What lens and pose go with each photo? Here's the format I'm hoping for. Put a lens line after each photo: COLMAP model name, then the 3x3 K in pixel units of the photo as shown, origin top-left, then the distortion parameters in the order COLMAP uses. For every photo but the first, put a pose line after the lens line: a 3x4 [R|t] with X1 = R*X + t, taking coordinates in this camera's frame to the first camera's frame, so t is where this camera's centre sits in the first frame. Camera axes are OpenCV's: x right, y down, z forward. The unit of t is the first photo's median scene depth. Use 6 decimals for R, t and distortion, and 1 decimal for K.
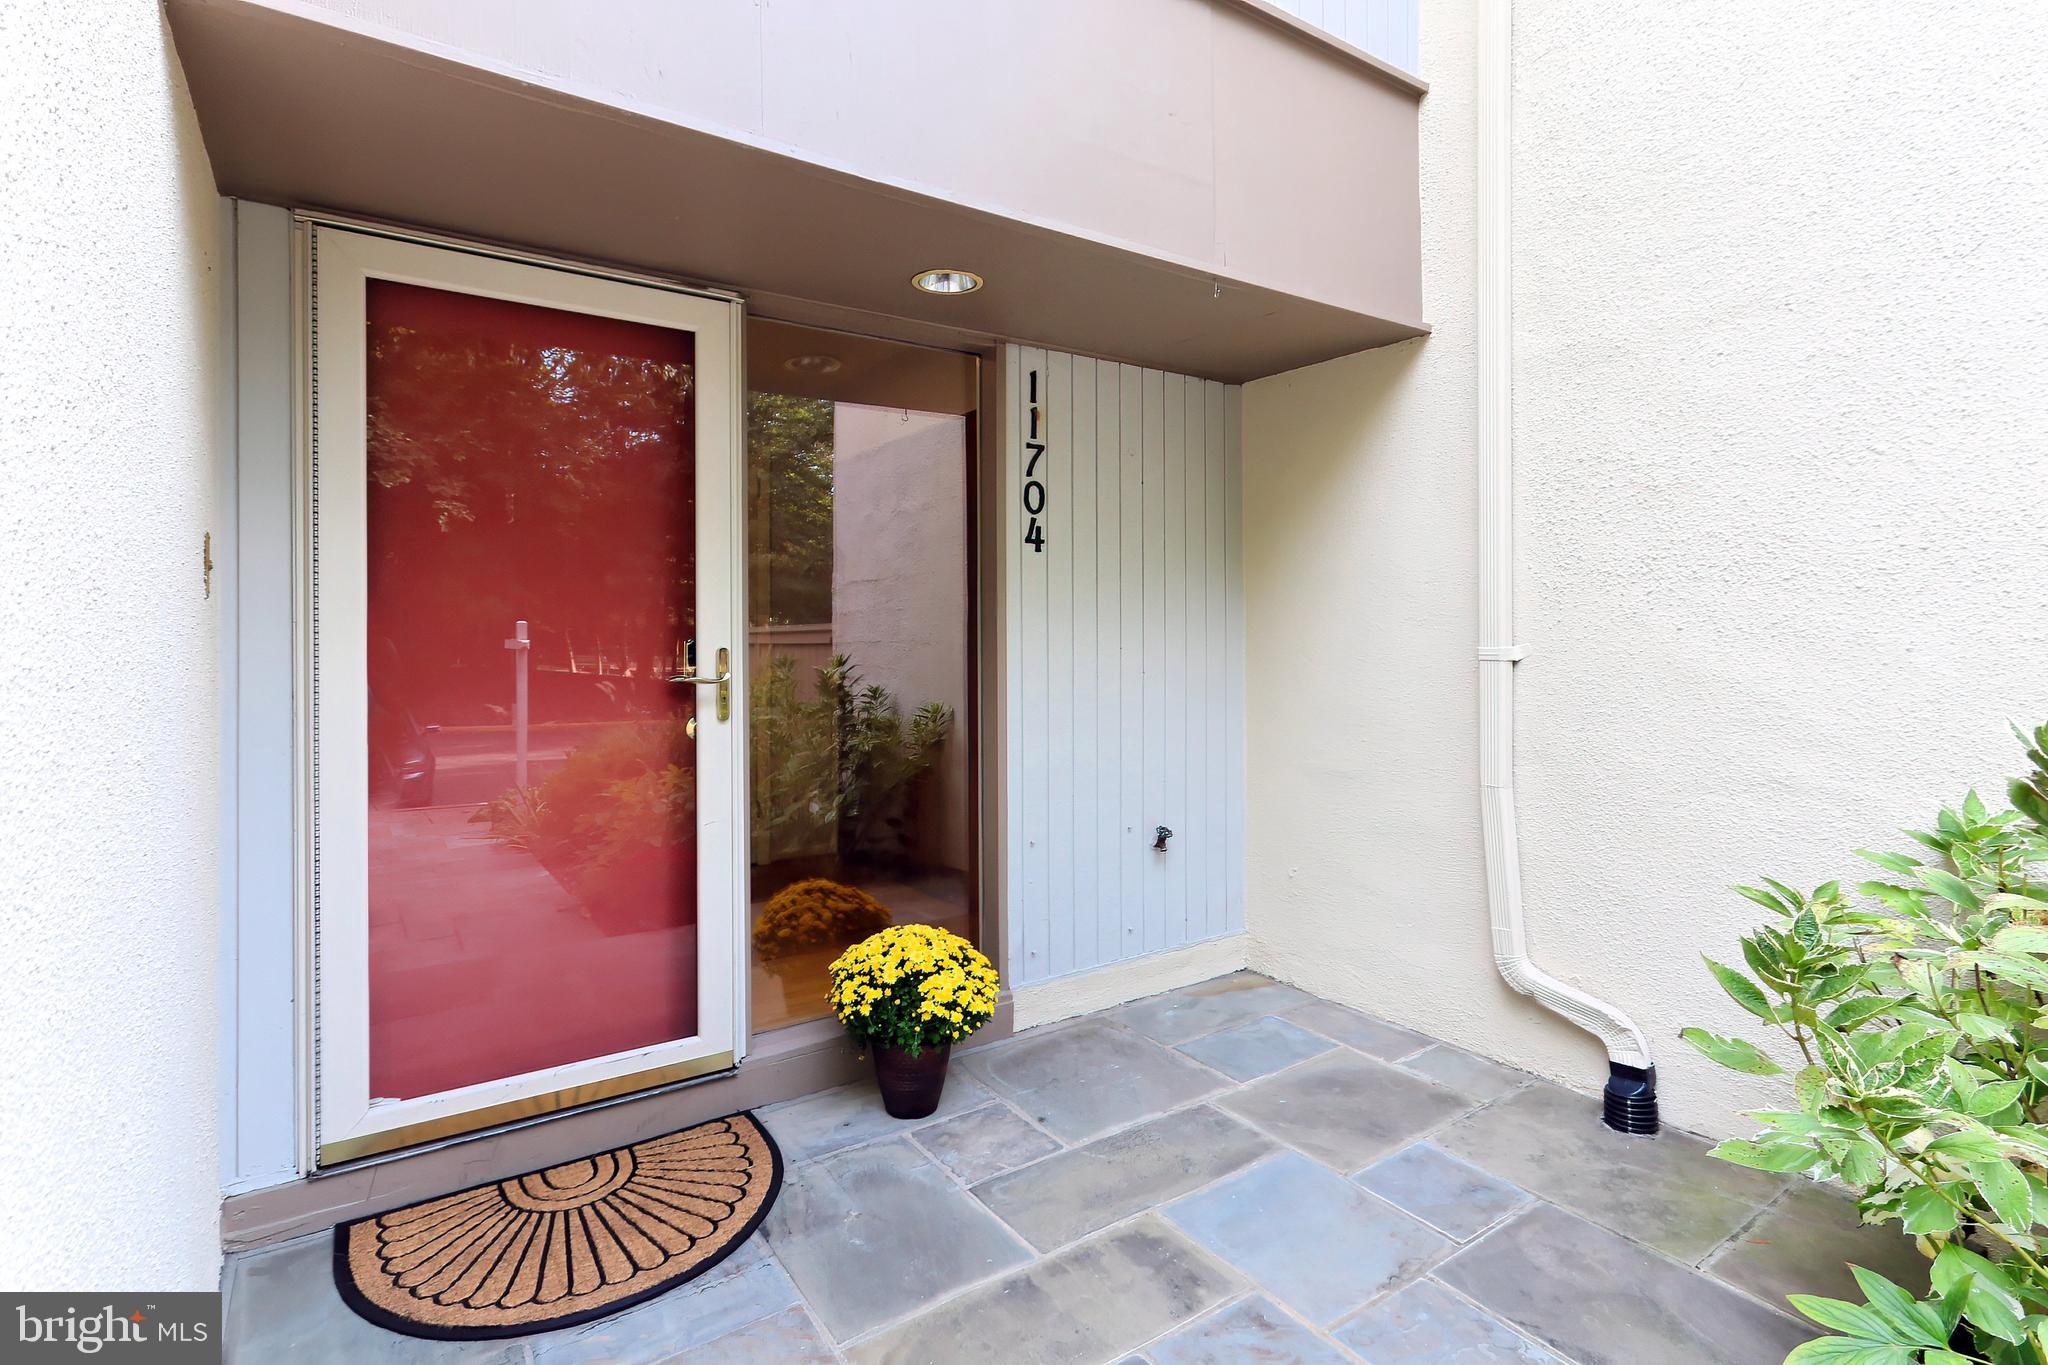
lens RADIAL K [[1024.9, 0, 990.7], [0, 1024.9, 643.1], [0, 0, 1]] dist [-0.001566, -0.001556]
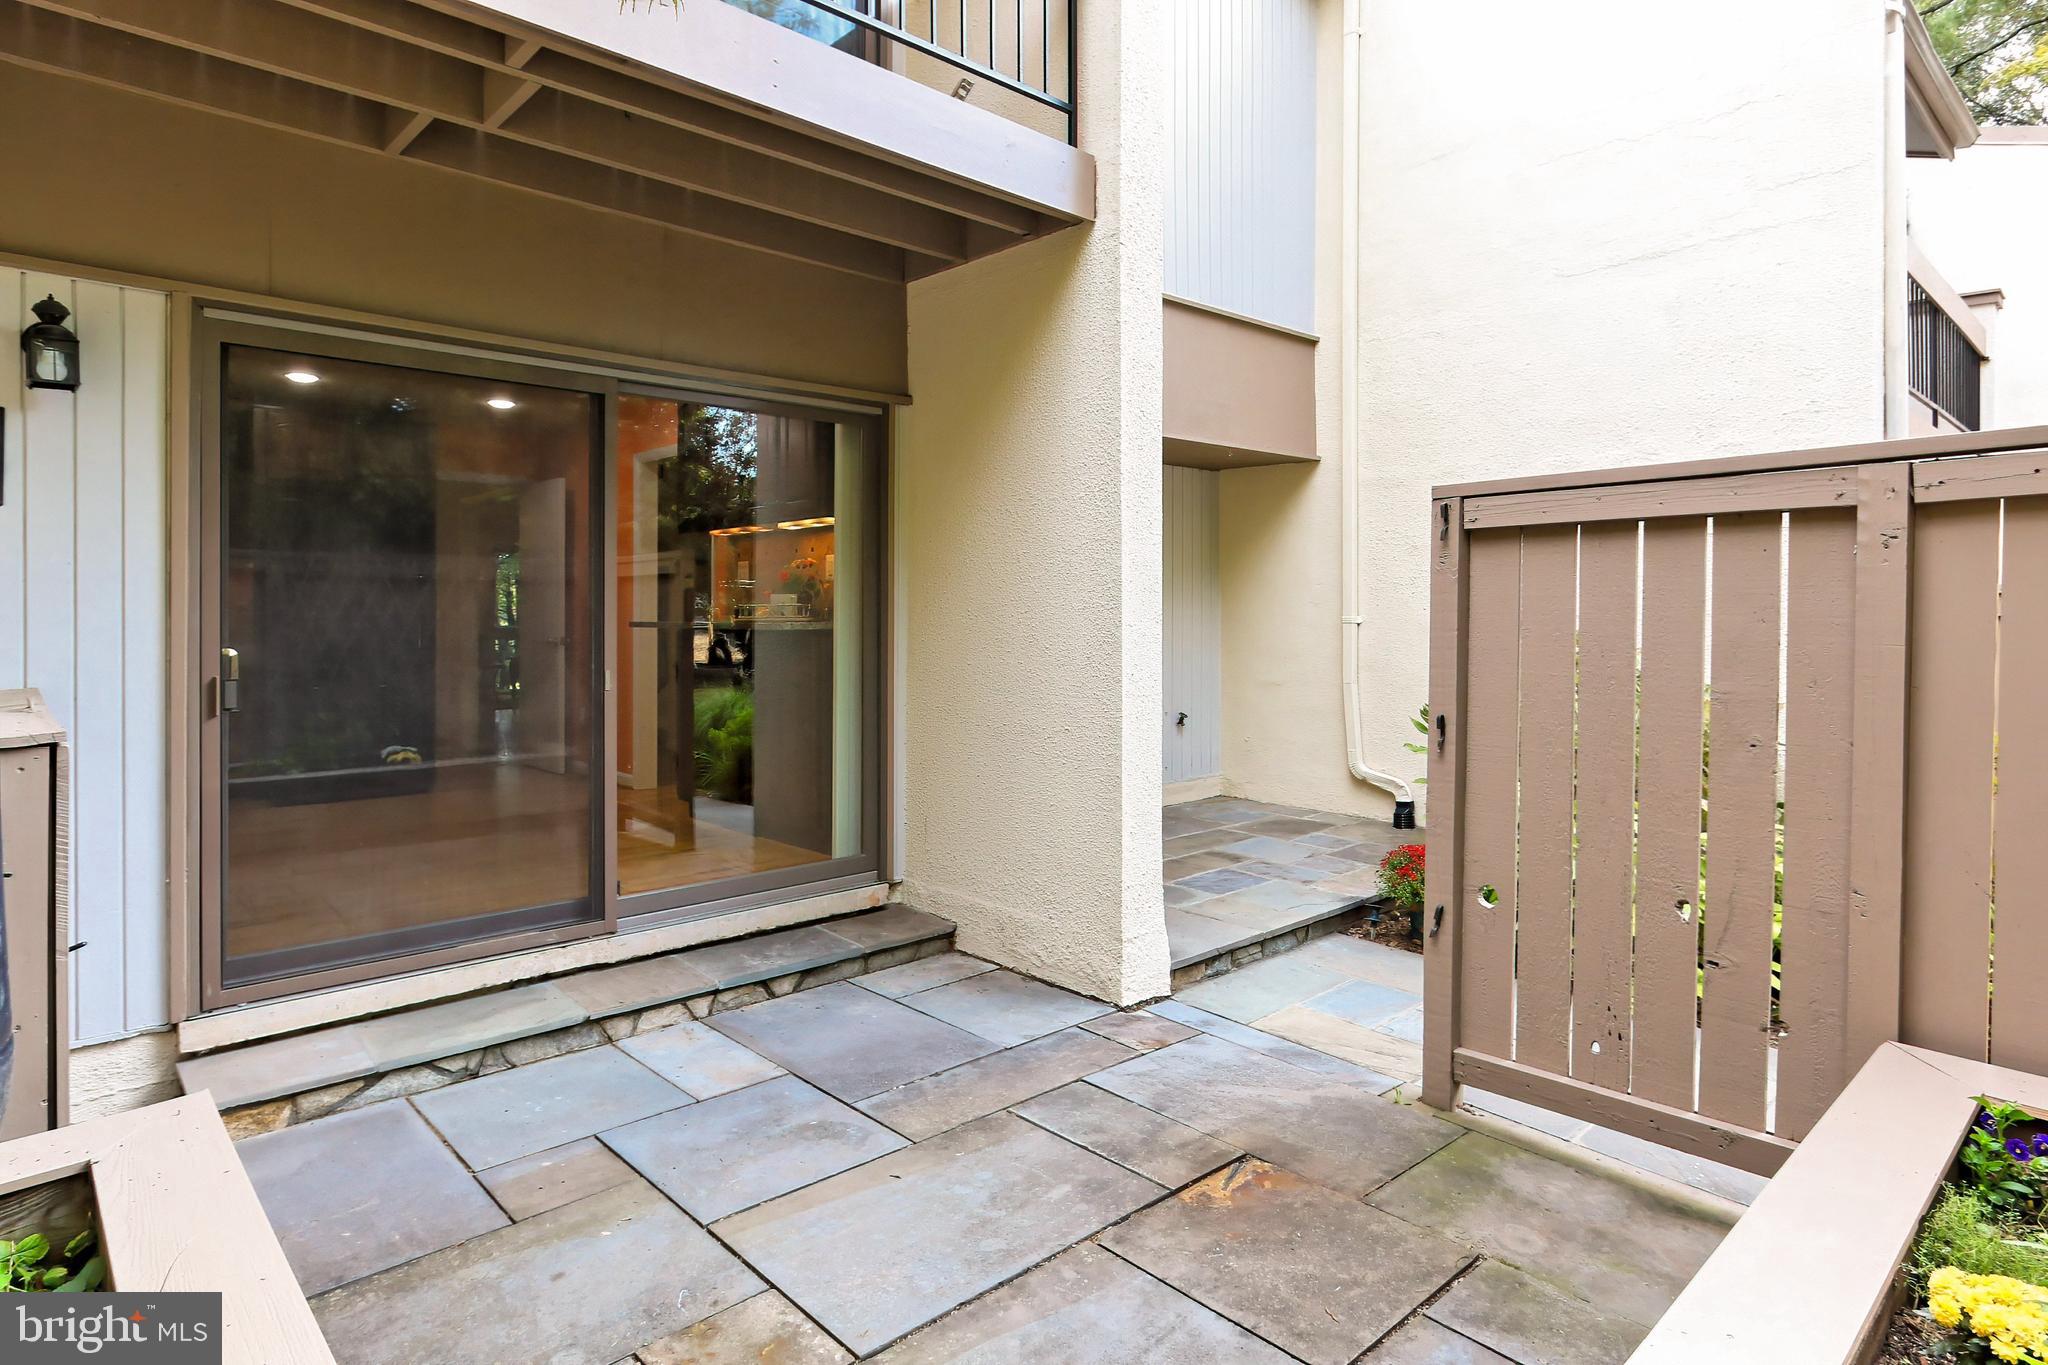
lens RADIAL K [[1155.8, 0, 999.4], [0, 1155.8, 617.6], [0, 0, 1]] dist [-0.008533, -0.000198]
pose [[0.988521, 0.004167, 0.151028, -0.540415], [-0.004483, 0.999988, 0.001748, 0.004166], [-0.151019, -0.002405, 0.988528, -1.158878]]
